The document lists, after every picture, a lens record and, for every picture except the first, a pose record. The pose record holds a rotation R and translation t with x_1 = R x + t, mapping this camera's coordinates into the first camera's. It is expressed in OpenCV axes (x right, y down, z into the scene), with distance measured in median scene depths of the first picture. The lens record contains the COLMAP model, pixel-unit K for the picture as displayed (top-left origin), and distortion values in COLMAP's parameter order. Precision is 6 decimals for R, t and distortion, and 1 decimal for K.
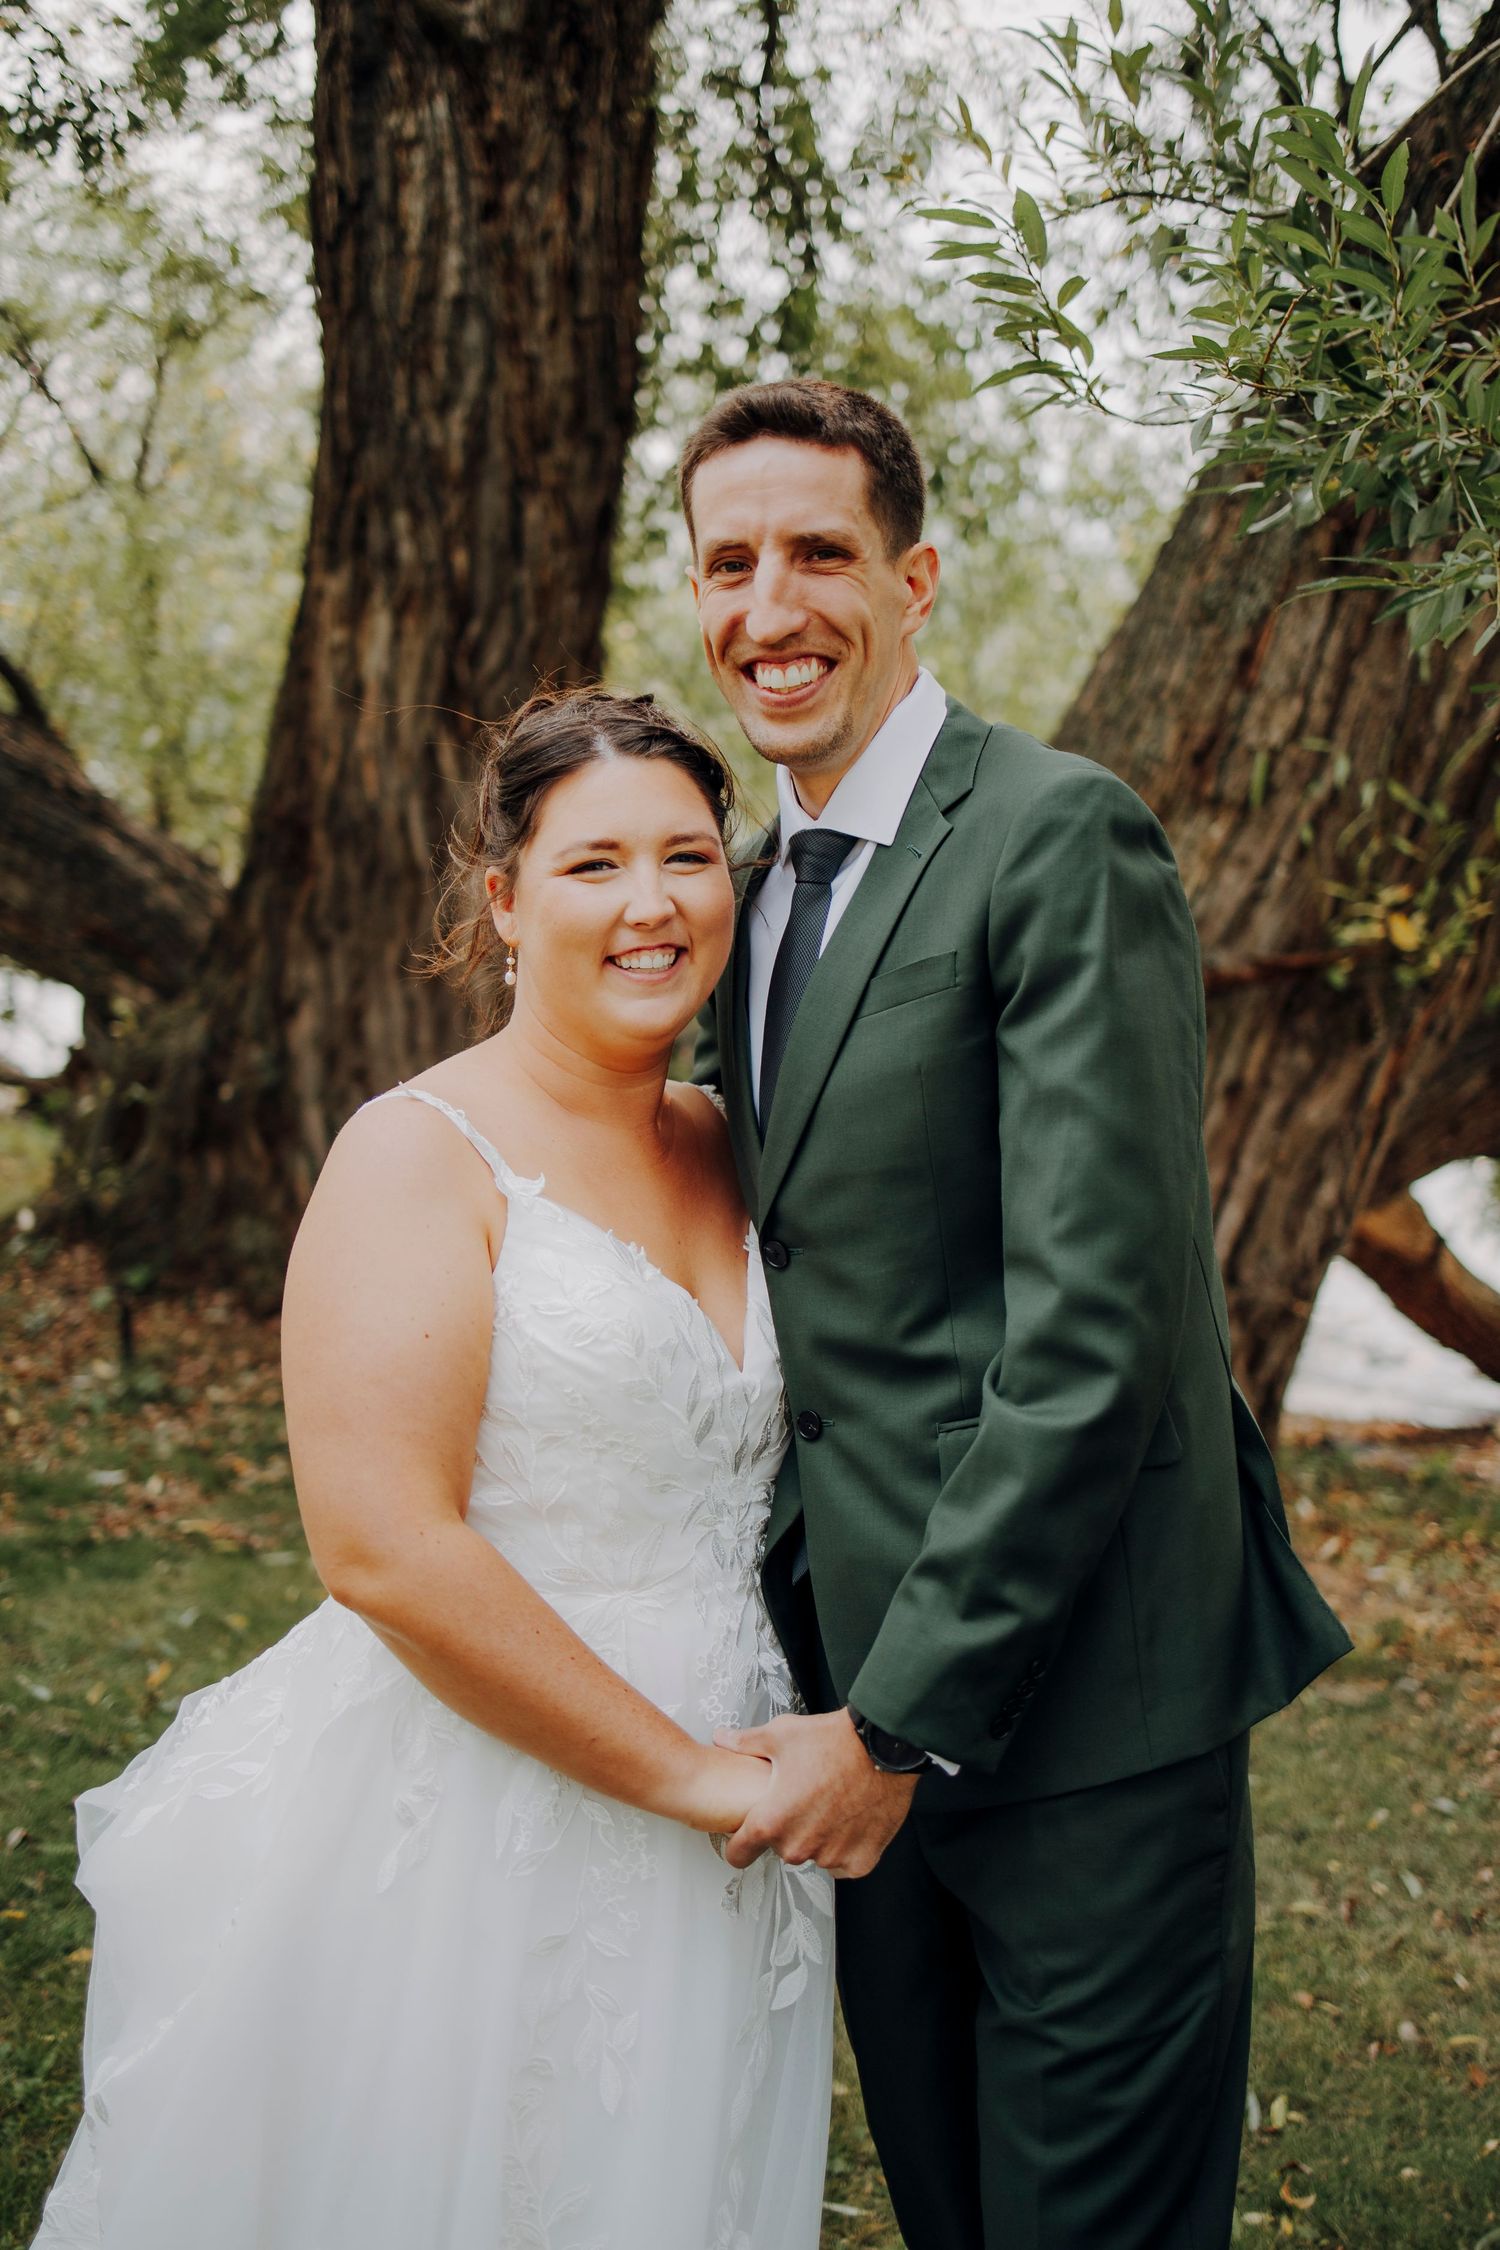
lens RADIAL K [[2493.0, 0, 748.6], [0, 2493.0, 1115.3], [0, 0, 1]] dist [-0.042092, 0.000000]
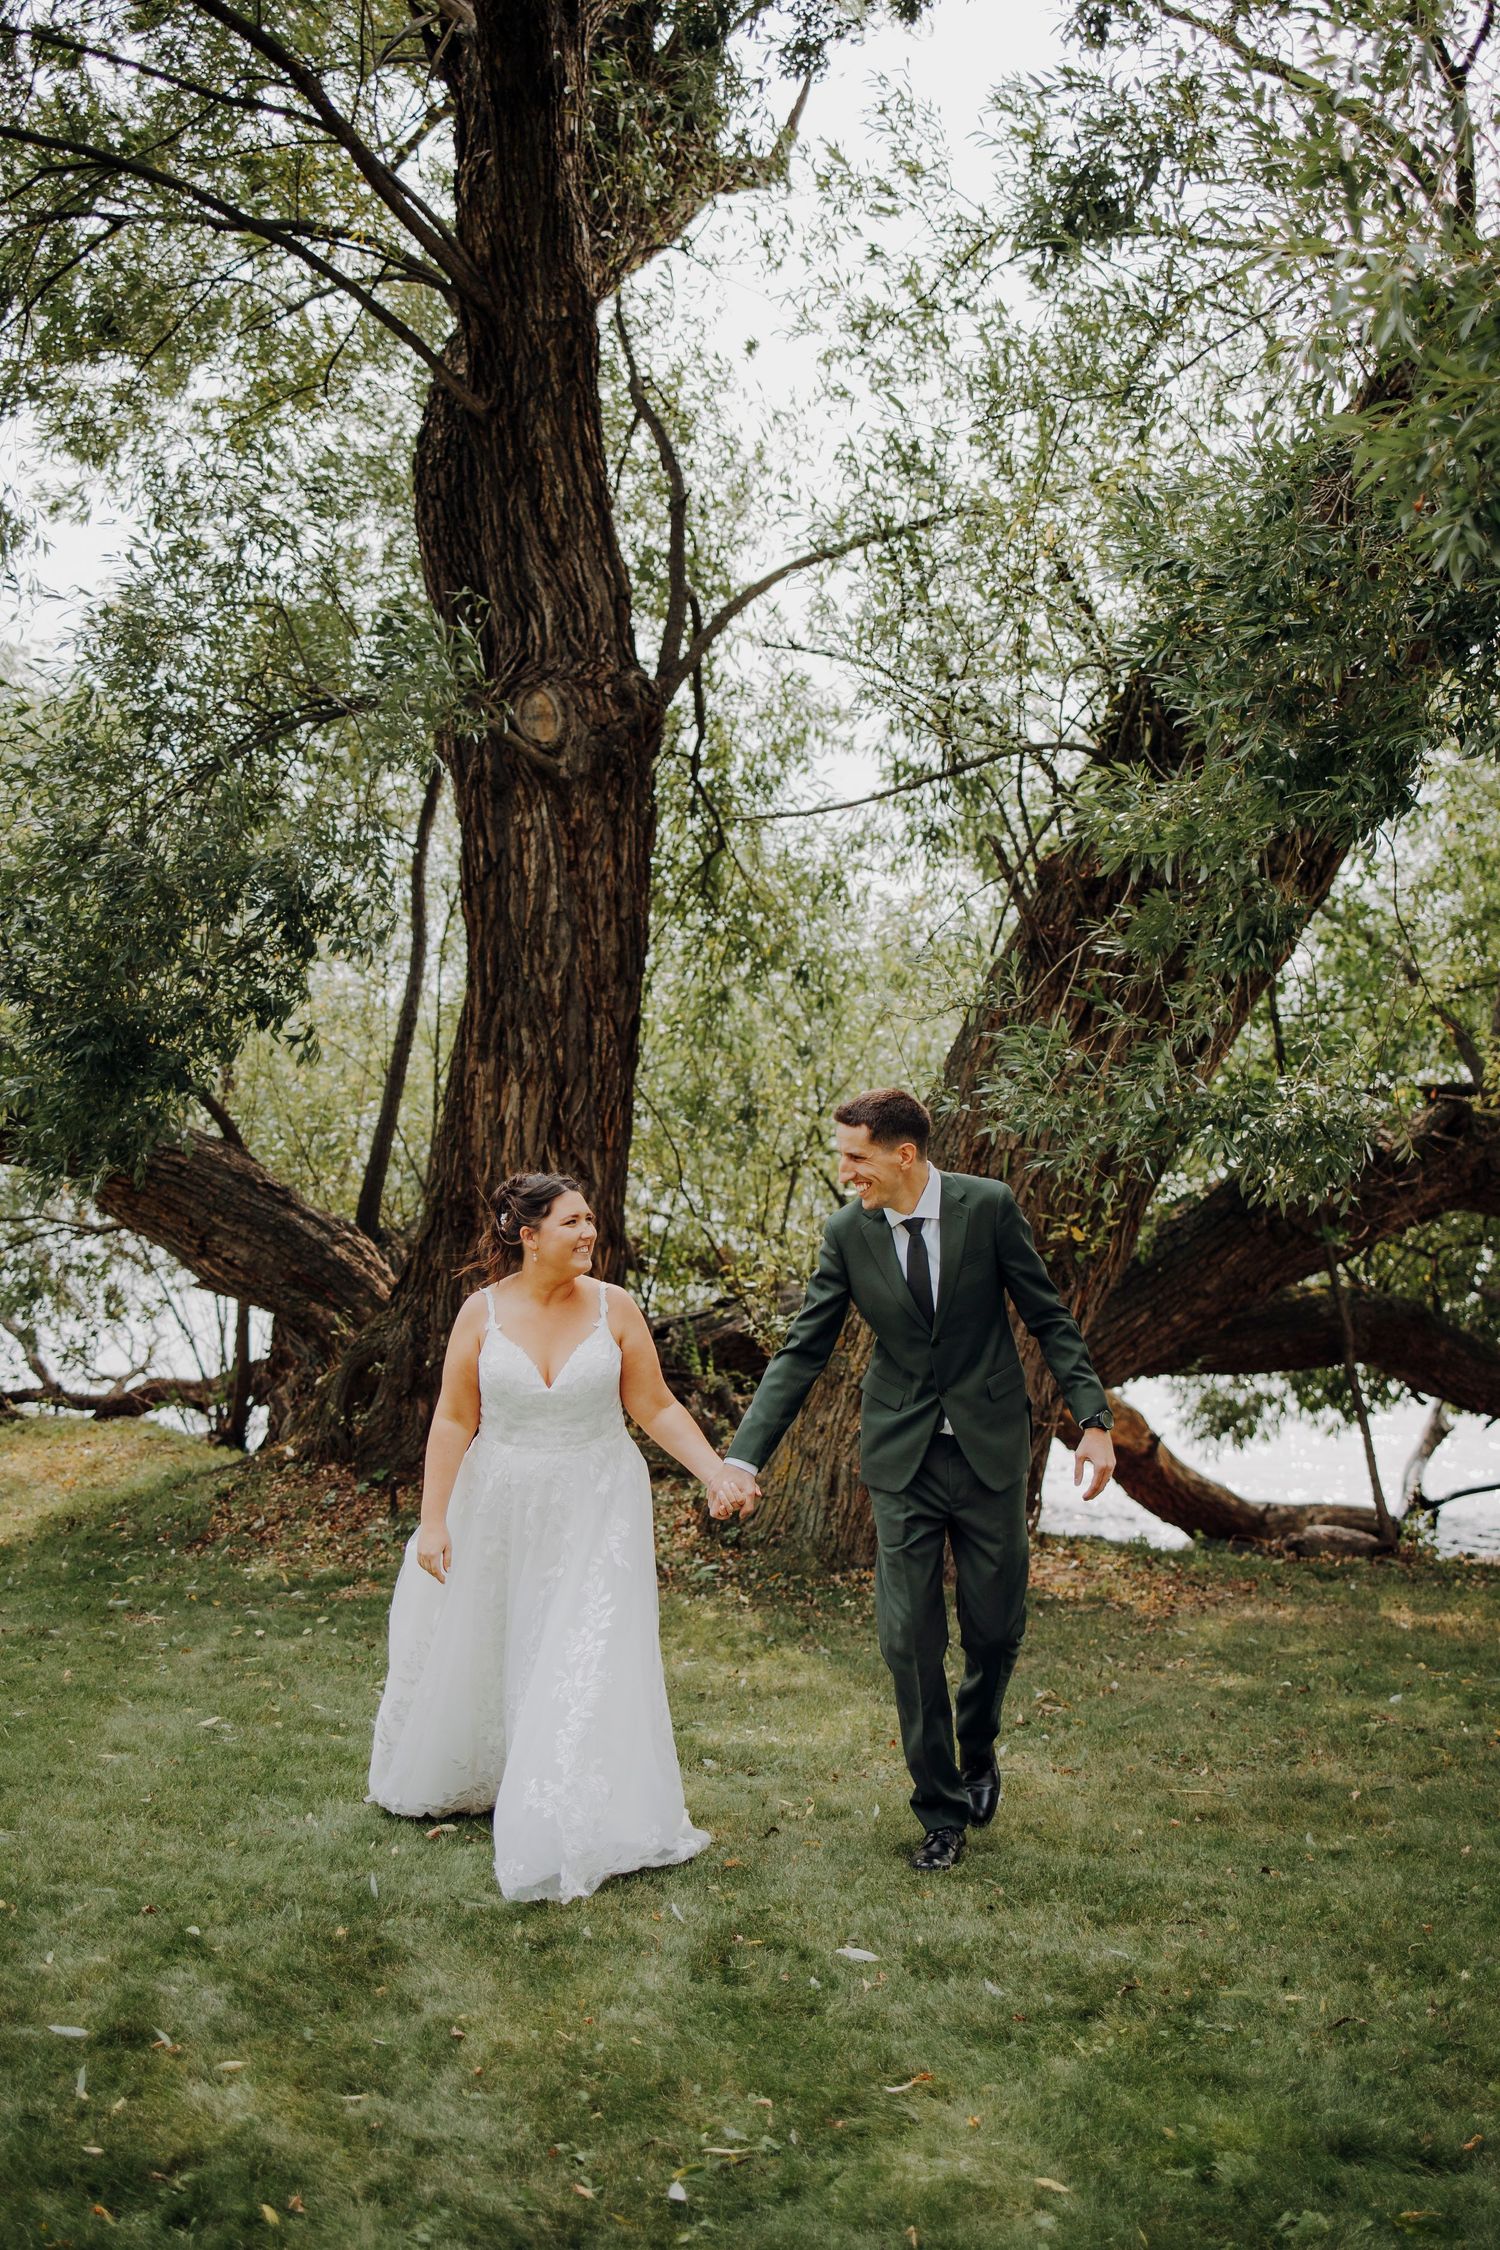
lens RADIAL K [[2493.0, 0, 744.7], [0, 2493.0, 1122.4], [0, 0, 1]] dist [-0.042092, 0.000000]
pose [[0.995595, -0.044338, 0.082614, -0.138386], [0.054897, 0.989956, -0.130279, 0.067300], [-0.076008, 0.134241, 0.988029, -0.792700]]
